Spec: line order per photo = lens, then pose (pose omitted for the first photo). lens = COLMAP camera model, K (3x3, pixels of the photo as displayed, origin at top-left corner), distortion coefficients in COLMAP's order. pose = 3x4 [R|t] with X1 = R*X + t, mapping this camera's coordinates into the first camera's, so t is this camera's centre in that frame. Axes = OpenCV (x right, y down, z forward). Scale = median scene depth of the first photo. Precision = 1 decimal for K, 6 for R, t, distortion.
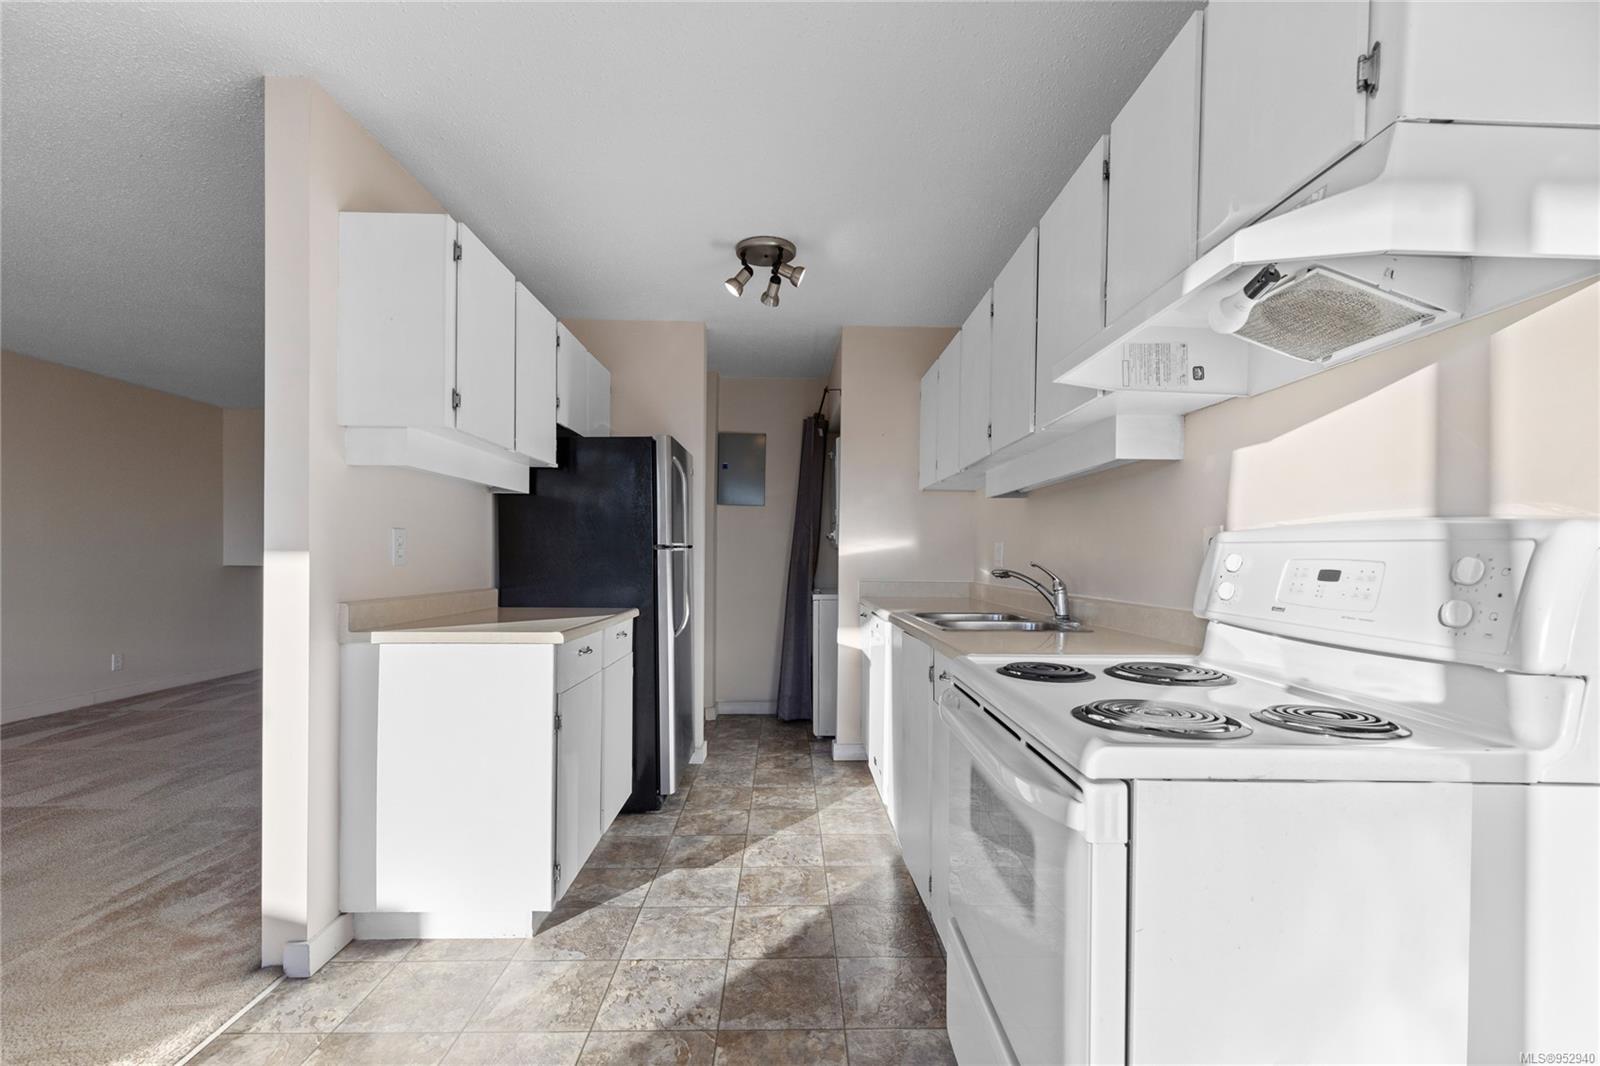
lens RADIAL K [[719.9, 0, 804.3], [0, 719.9, 566.8], [0, 0, 1]] dist [0.002223, -0.000216]
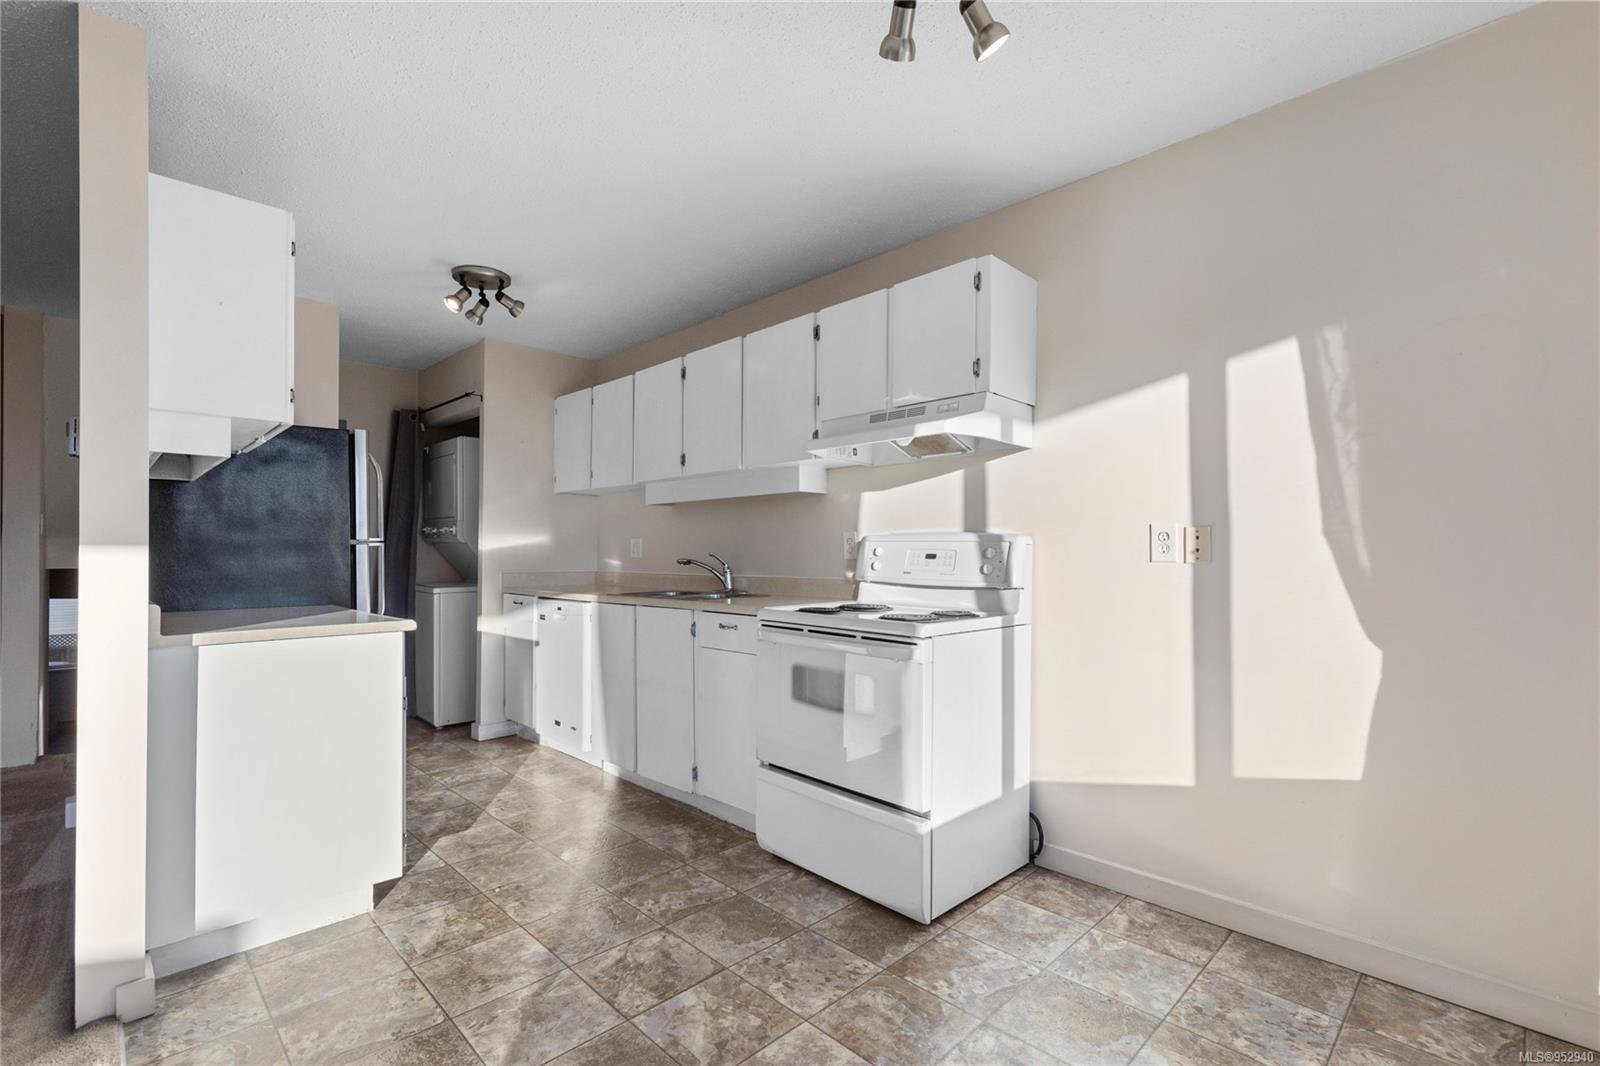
lens RADIAL K [[719.9, 0, 804.3], [0, 719.9, 566.8], [0, 0, 1]] dist [0.002223, -0.000216]
pose [[0.725163, -0.021395, 0.688245, -0.583767], [0.015697, 0.999771, 0.014540, 0.002623], [-0.688398, 0.000259, 0.725333, -0.190802]]
